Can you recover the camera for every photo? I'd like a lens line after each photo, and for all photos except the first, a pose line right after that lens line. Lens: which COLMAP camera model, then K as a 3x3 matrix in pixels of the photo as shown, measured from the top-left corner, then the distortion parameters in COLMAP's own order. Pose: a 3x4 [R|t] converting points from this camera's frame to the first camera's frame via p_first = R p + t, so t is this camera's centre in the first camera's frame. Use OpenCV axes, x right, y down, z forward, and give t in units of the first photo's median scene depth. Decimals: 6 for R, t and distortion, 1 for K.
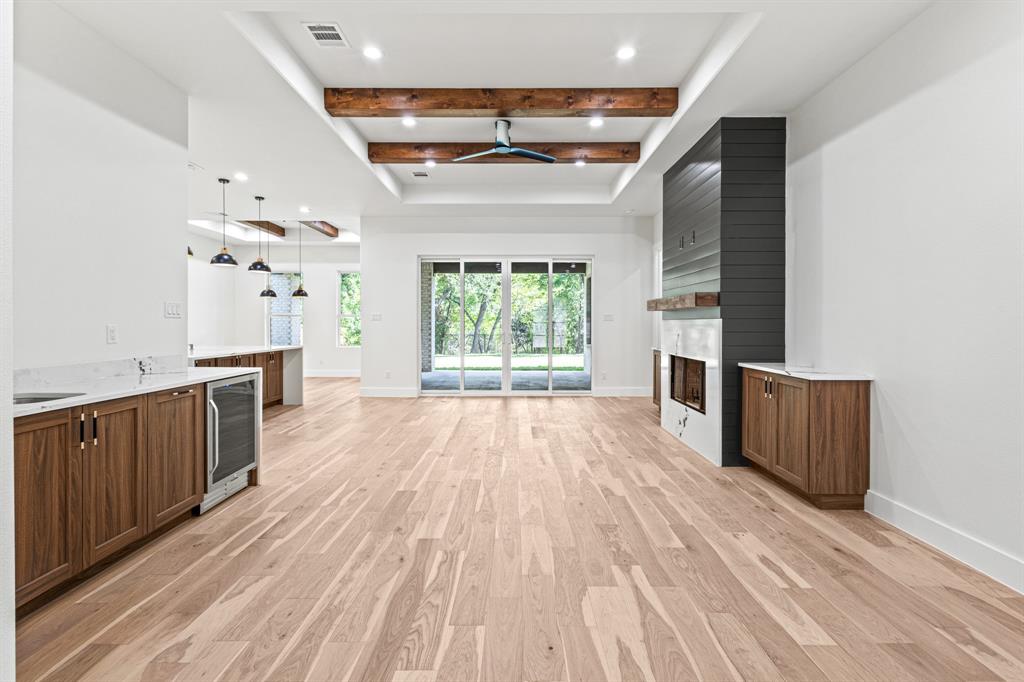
lens RADIAL K [[440.9, 0, 508.8], [0, 440.9, 333.4], [0, 0, 1]] dist [0.003918, -0.000150]
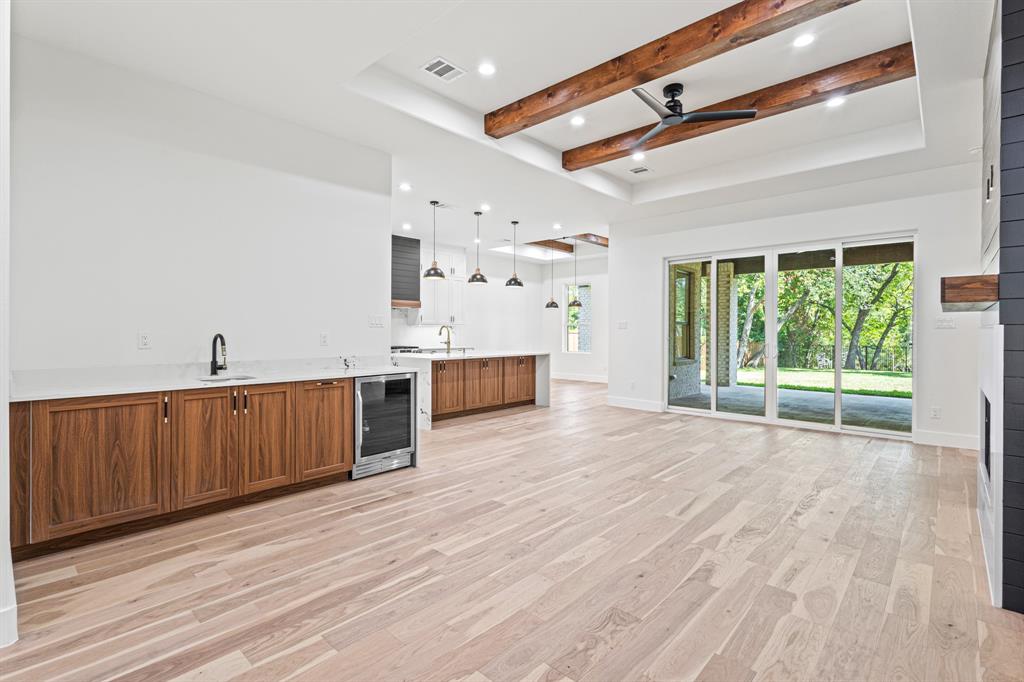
lens RADIAL K [[449.9, 0, 536.4], [0, 449.9, 338.2], [0, 0, 1]] dist [0.005239, 0.000207]
pose [[0.769107, 0.011329, -0.639019, 0.455102], [-0.016529, 0.999861, -0.002167, -0.006967], [0.638906, 0.012229, 0.769188, 0.269828]]
